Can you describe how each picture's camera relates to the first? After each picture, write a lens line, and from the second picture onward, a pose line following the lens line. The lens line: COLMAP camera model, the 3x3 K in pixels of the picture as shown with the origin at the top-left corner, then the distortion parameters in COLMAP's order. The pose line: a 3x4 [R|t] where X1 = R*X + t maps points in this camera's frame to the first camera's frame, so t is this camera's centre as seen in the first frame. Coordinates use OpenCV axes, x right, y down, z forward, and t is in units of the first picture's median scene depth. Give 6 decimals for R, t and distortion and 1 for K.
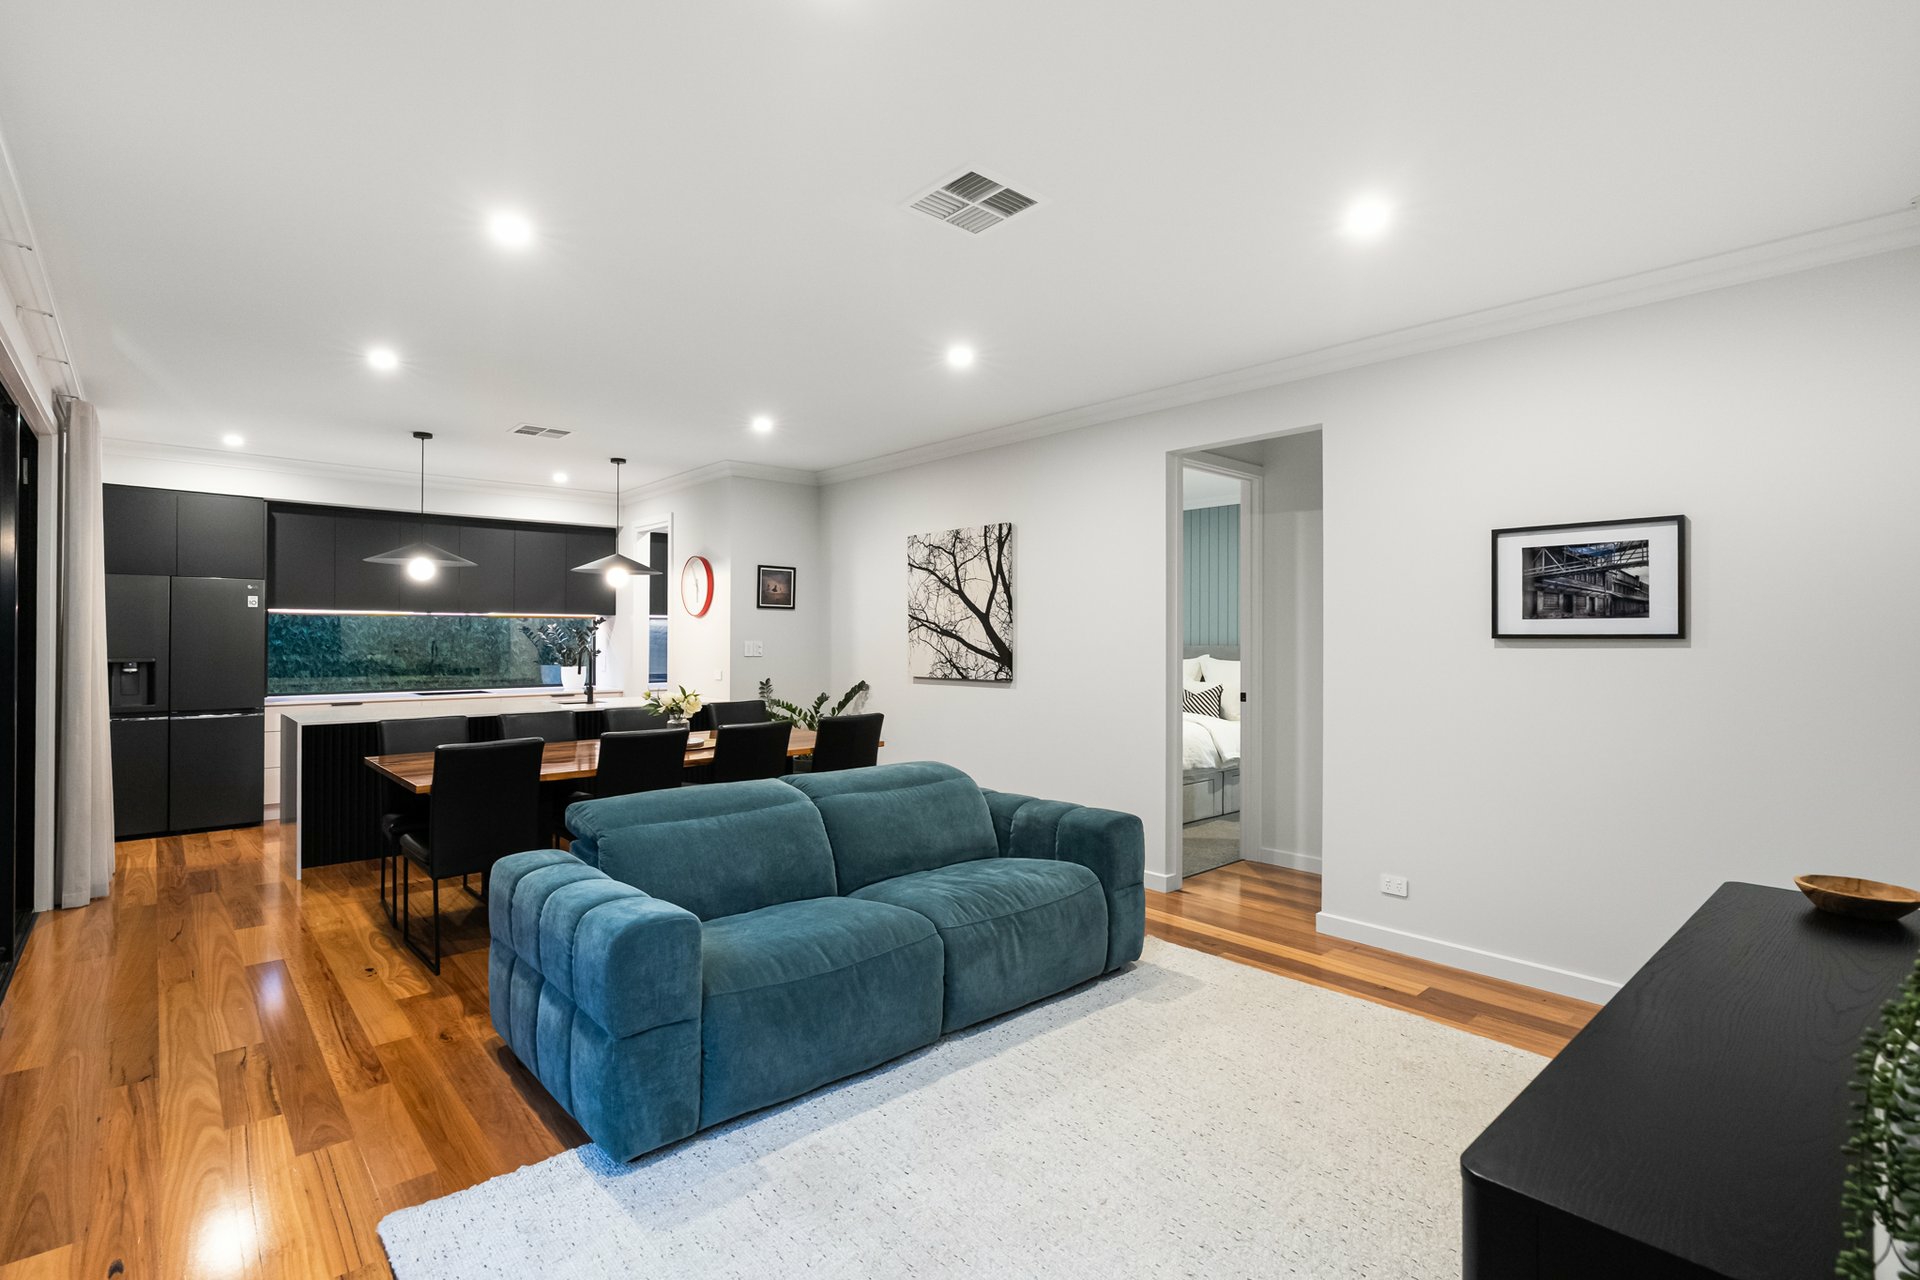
lens RADIAL K [[899.1, 0, 958.2], [0, 899.1, 632.8], [0, 0, 1]] dist [-0.004673, -0.000495]
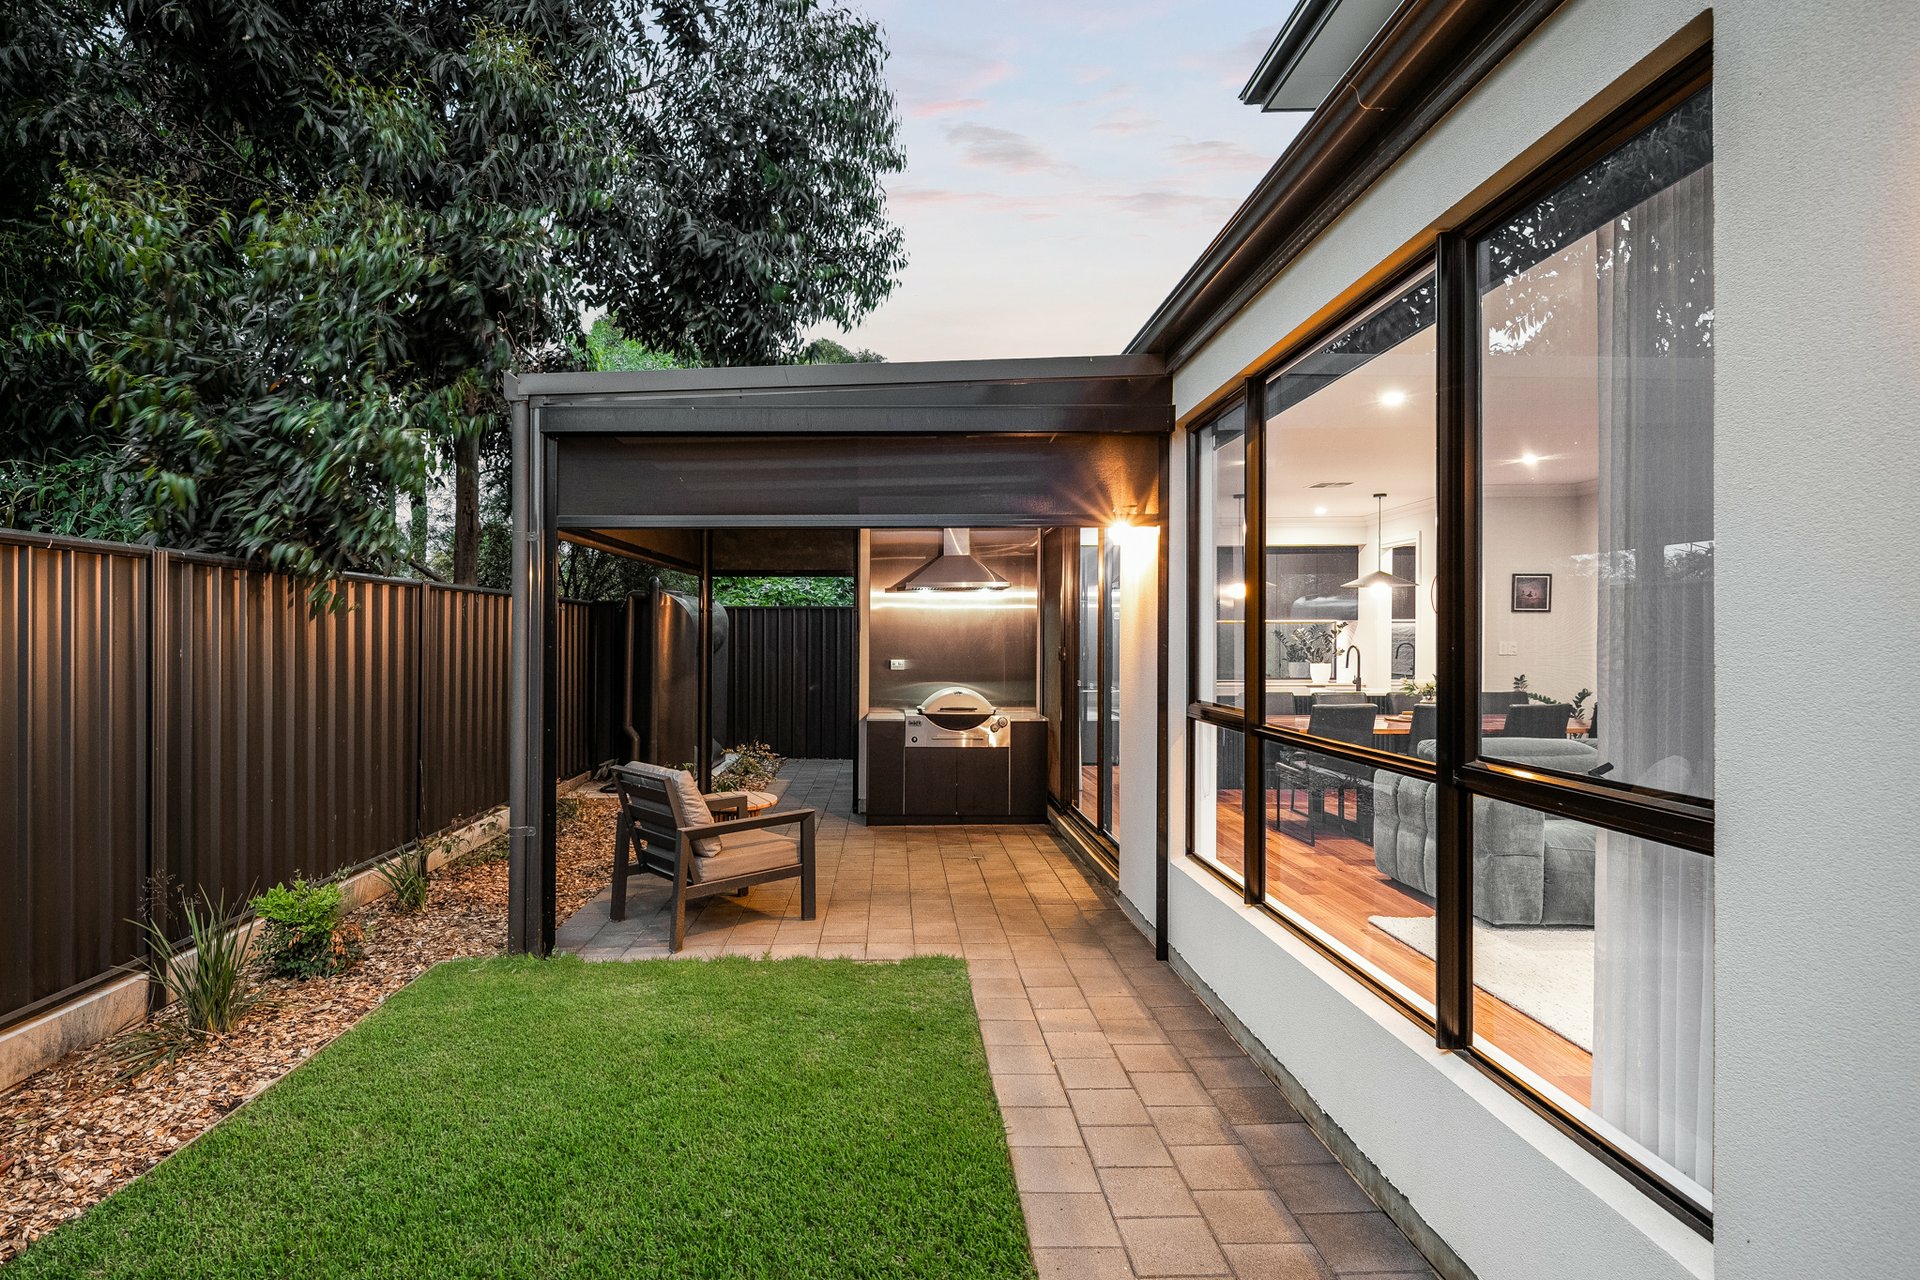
lens RADIAL K [[953.3, 0, 881.5], [0, 953.3, 641.7], [0, 0, 1]] dist [-0.000743, -0.000127]
pose [[0.732942, -0.003637, -0.680281, 0.011167], [0.007502, 0.999968, 0.002737, 0.000781], [0.680249, -0.007109, 0.732946, -0.477984]]
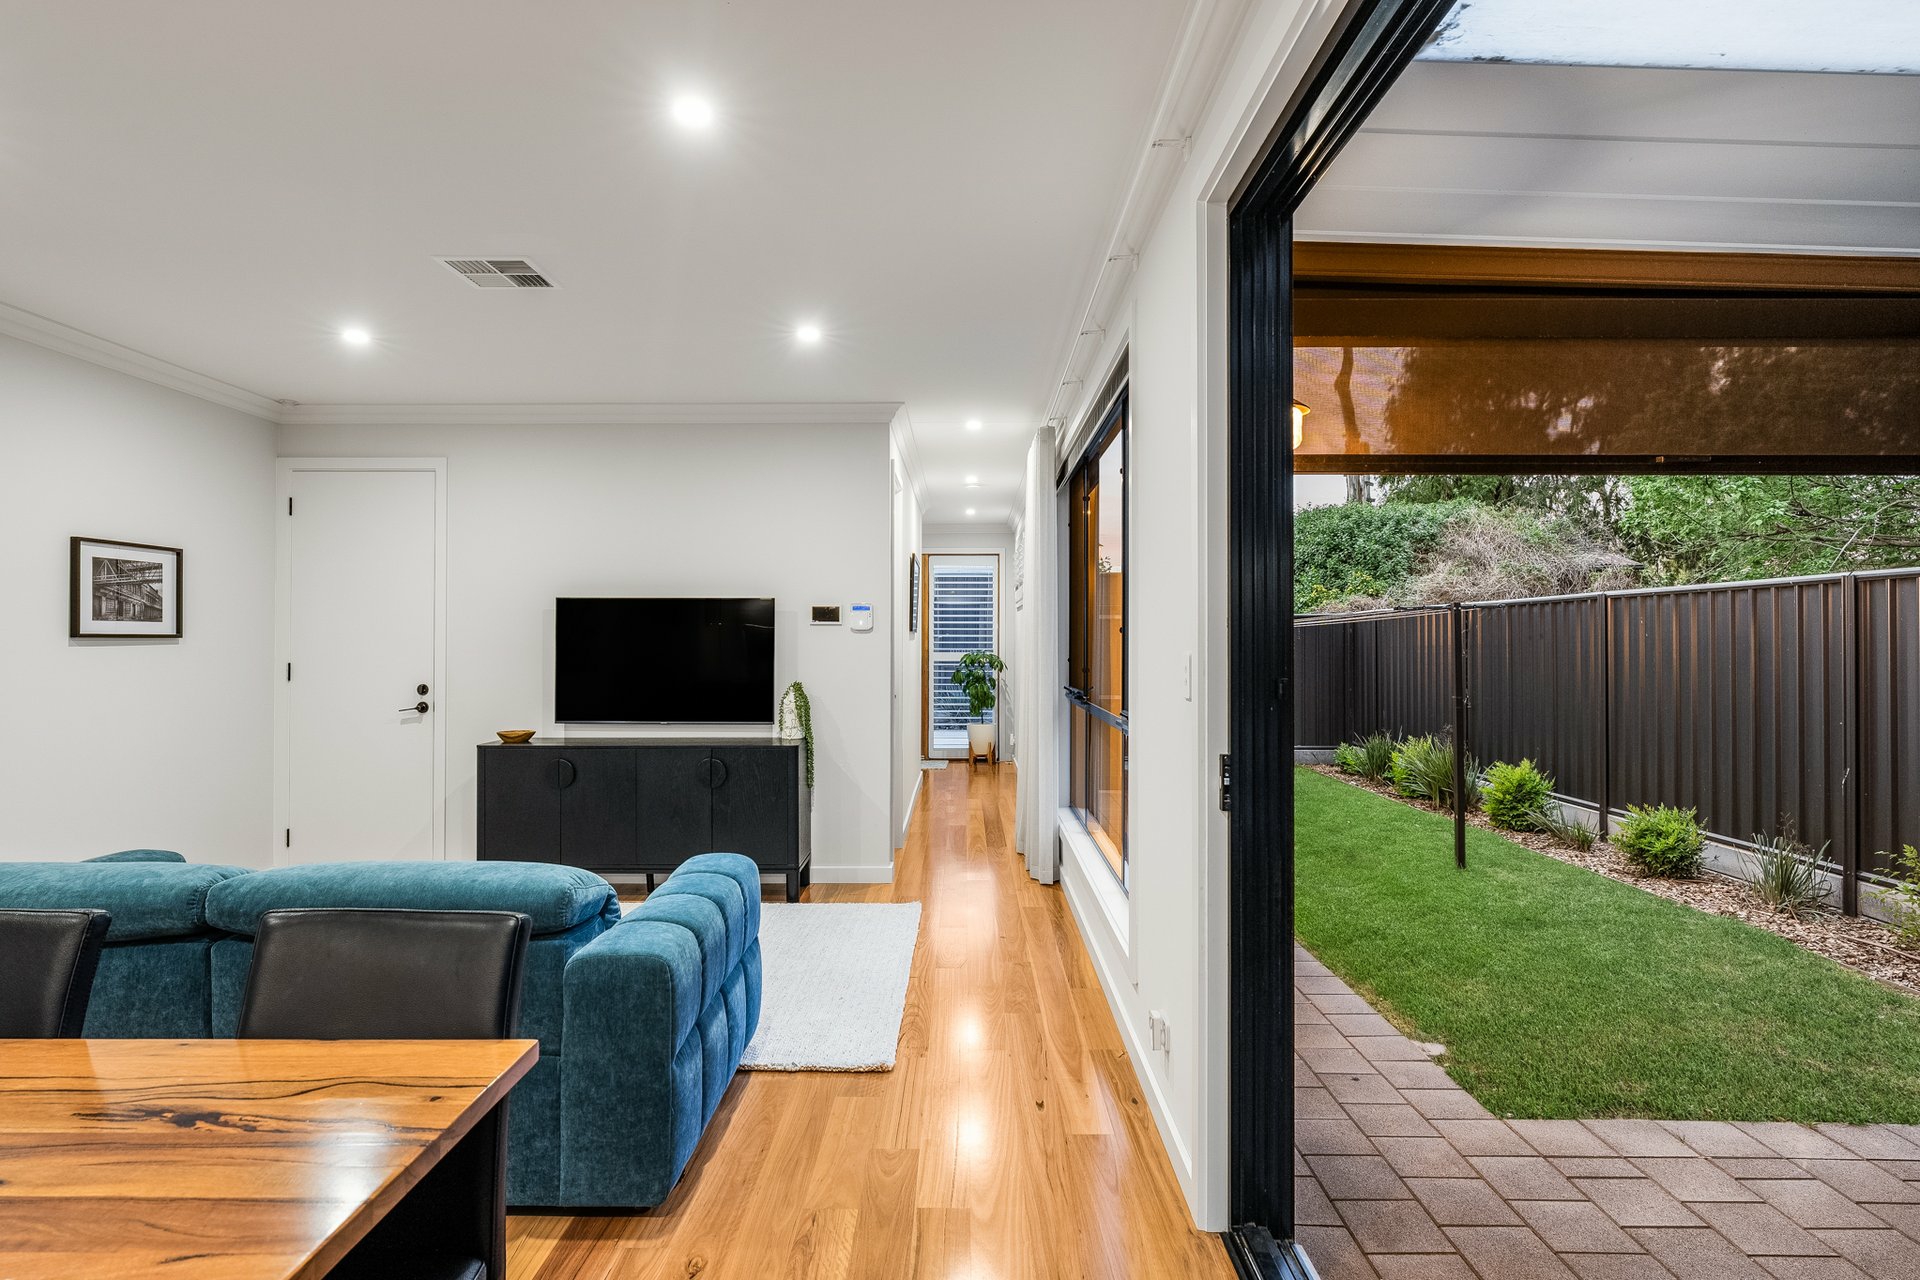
lens RADIAL K [[1029.6, 0, 960.2], [0, 1029.6, 635.6], [0, 0, 1]] dist [0.000131, 0.000163]
pose [[-0.740614, 0.000658, 0.671931, -0.614617], [-0.005259, 0.999963, -0.006776, 0.004023], [-0.671910, -0.008552, -0.740583, 0.725027]]
